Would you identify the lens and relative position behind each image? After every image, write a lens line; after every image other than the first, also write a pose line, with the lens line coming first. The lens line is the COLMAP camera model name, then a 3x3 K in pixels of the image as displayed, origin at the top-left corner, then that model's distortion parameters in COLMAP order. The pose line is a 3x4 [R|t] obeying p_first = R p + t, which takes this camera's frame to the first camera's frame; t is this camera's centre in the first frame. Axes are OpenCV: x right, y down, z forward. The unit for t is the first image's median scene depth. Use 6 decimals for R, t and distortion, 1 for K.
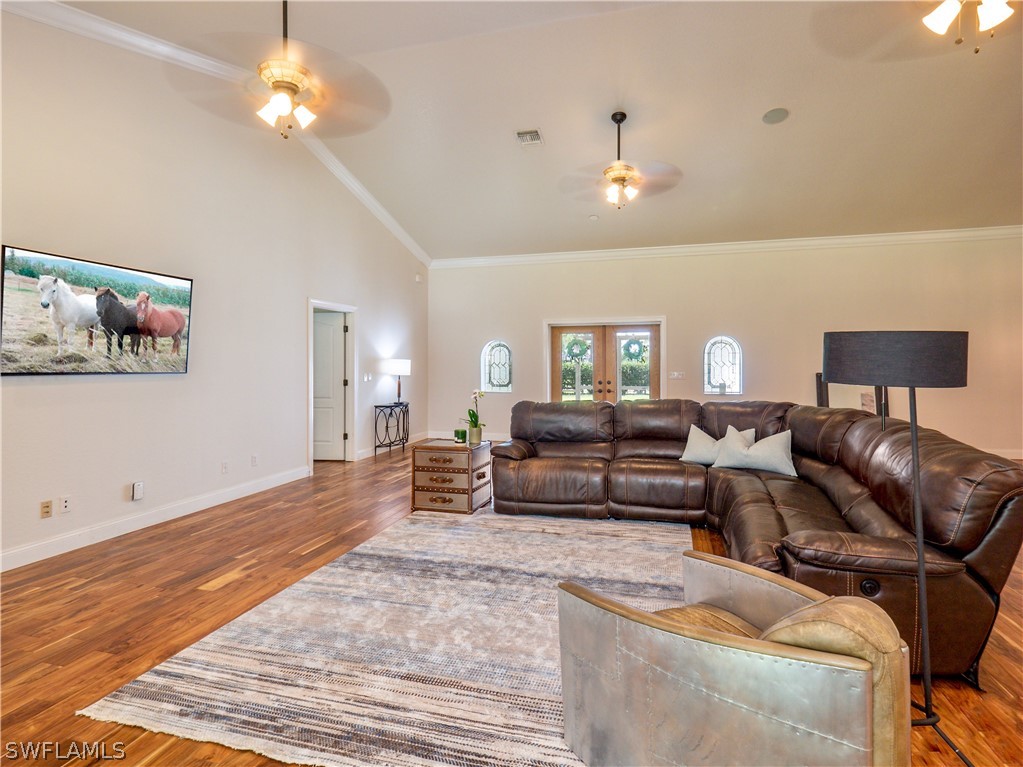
lens RADIAL K [[543.5, 0, 509.9], [0, 543.5, 377.5], [0, 0, 1]] dist [0.000210, 0.000032]
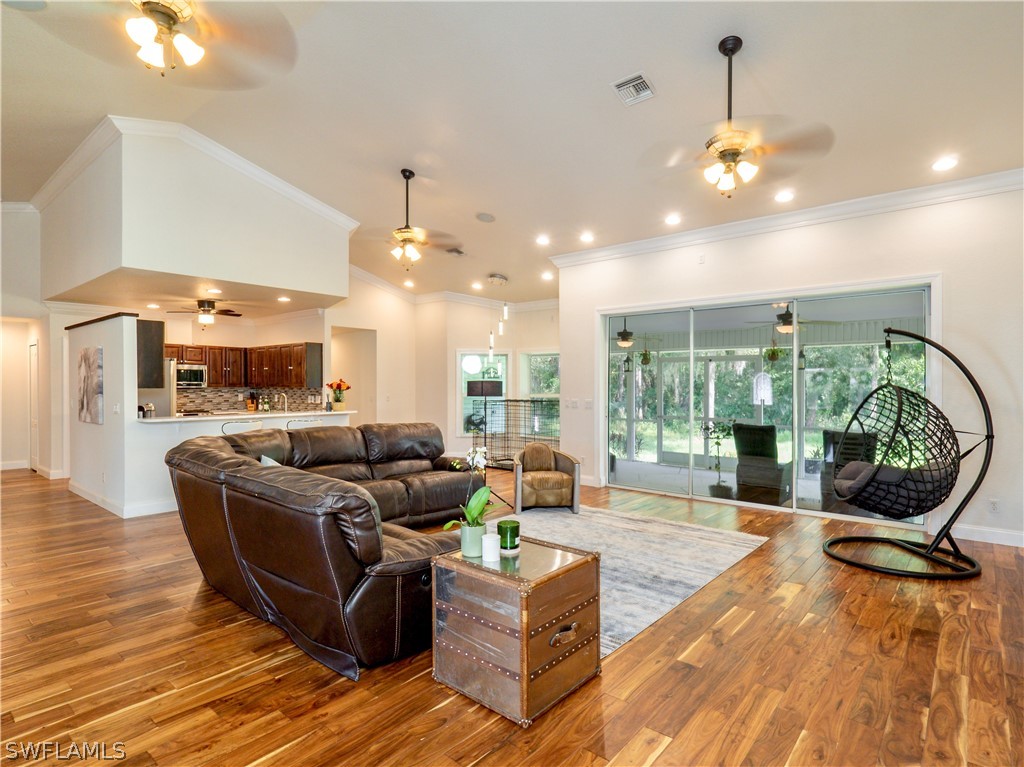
lens RADIAL K [[544.0, 0, 511.9], [0, 544.0, 387.1], [0, 0, 1]] dist [0.000210, 0.000032]
pose [[-0.907796, -0.001680, 0.419409, -0.470579], [0.005954, 0.999840, 0.016892, -0.056496], [-0.419370, 0.017831, -0.907640, 2.179020]]
